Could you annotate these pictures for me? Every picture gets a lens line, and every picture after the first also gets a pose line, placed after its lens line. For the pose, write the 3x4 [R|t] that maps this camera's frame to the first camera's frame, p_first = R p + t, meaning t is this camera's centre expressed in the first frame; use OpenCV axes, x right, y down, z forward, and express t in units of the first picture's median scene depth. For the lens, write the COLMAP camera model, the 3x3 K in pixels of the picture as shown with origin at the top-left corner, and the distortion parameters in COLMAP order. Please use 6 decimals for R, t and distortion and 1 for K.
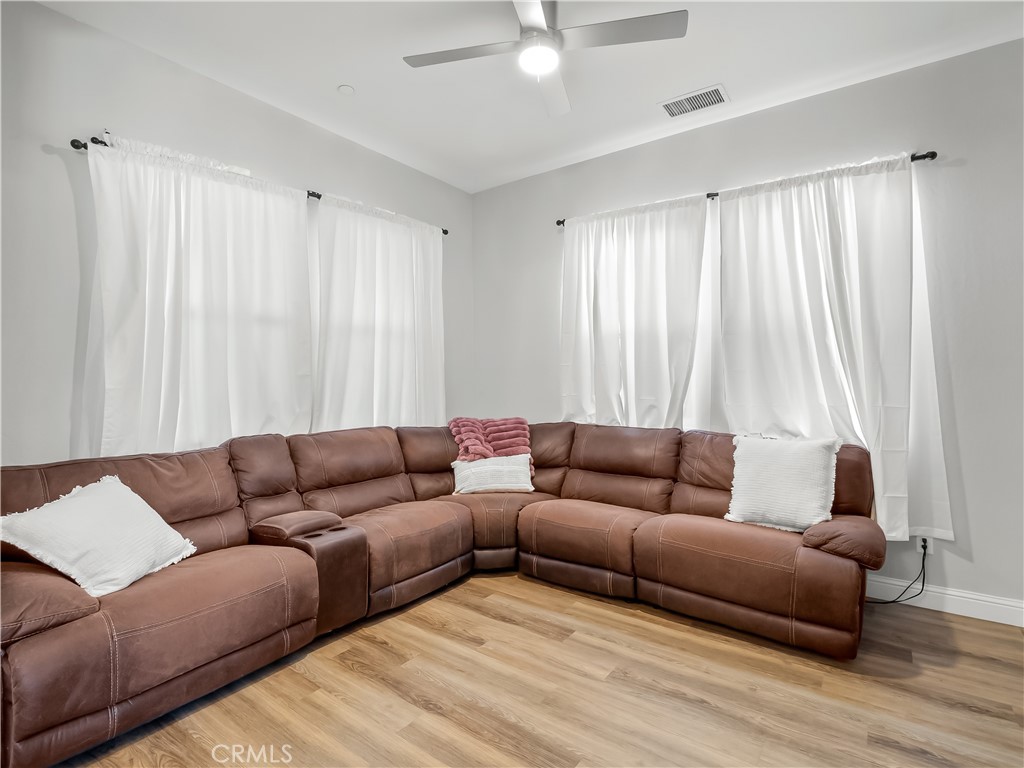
lens RADIAL K [[508.4, 0, 509.9], [0, 508.4, 383.8], [0, 0, 1]] dist [-0.003411, -0.005749]
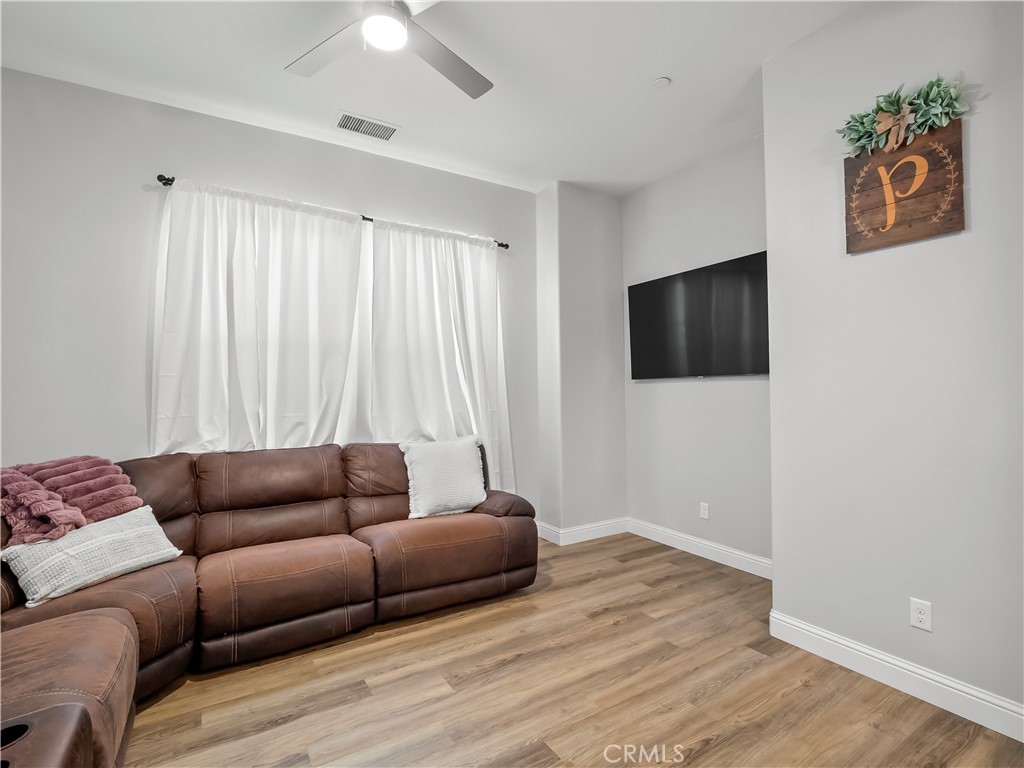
lens RADIAL K [[508.4, 0, 518.5], [0, 508.4, 381.8], [0, 0, 1]] dist [-0.003411, -0.005749]
pose [[0.362791, 0.010330, 0.931813, -0.549555], [0.015725, 0.999728, -0.017205, -0.010611], [-0.931738, 0.020894, 0.362530, 0.384633]]
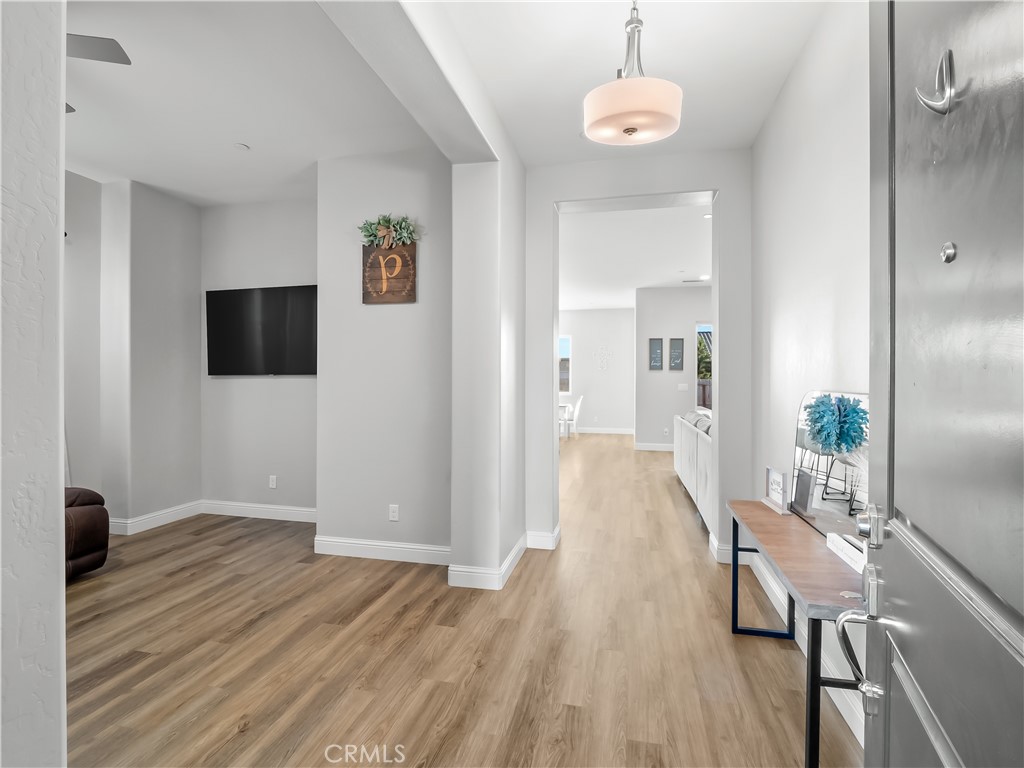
lens RADIAL K [[508.4, 0, 519.5], [0, 508.4, 377.6], [0, 0, 1]] dist [-0.003411, -0.005749]
pose [[-0.394480, 0.004744, 0.918892, -0.992080], [0.005240, 0.999982, -0.002914, -0.022159], [-0.918889, 0.003665, -0.394498, 0.331447]]
